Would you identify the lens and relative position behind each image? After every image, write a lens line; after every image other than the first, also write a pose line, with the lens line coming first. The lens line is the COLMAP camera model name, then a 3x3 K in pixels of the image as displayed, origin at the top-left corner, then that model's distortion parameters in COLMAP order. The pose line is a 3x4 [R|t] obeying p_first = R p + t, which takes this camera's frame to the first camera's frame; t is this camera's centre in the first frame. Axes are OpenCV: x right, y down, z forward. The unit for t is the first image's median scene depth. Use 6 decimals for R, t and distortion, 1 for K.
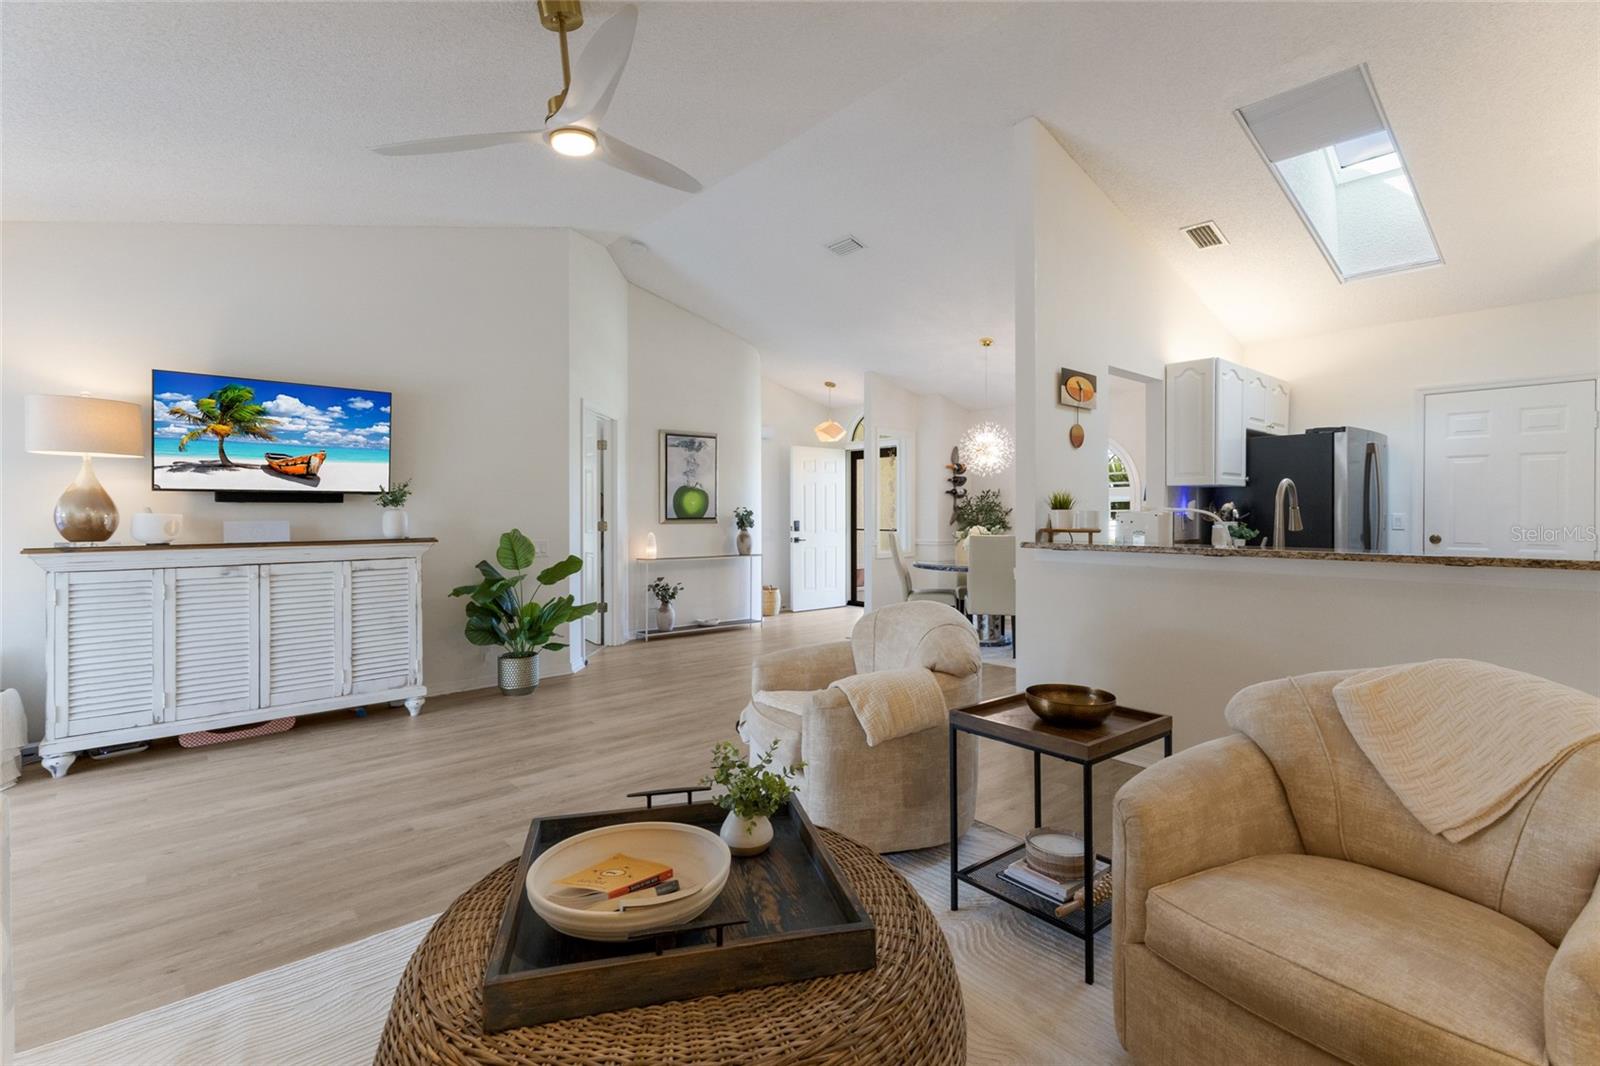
lens RADIAL K [[737.2, 0, 802.4], [0, 737.2, 516.8], [0, 0, 1]] dist [-0.001727, -0.000356]
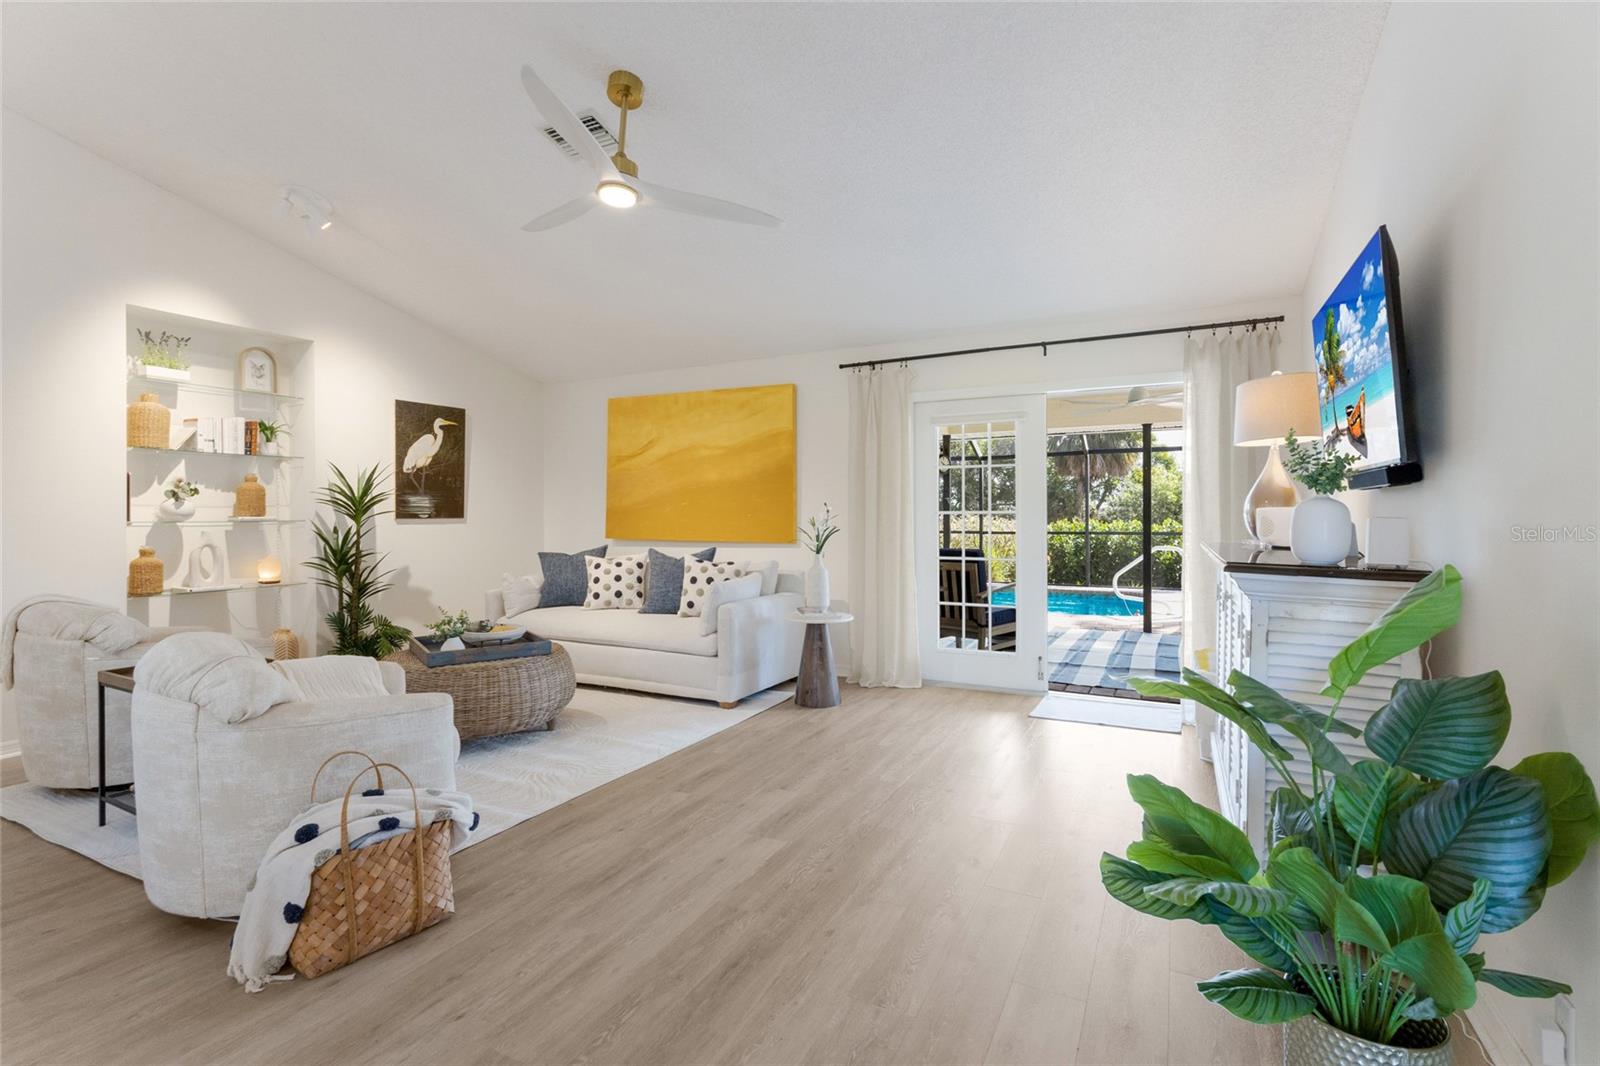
lens RADIAL K [[737.2, 0, 802.4], [0, 737.2, 516.8], [0, 0, 1]] dist [-0.001727, -0.000356]
pose [[-0.928734, 0.004308, -0.370722, -0.122590], [0.001293, 0.999964, 0.008382, -0.005922], [0.370744, 0.007305, -0.928706, 1.833381]]
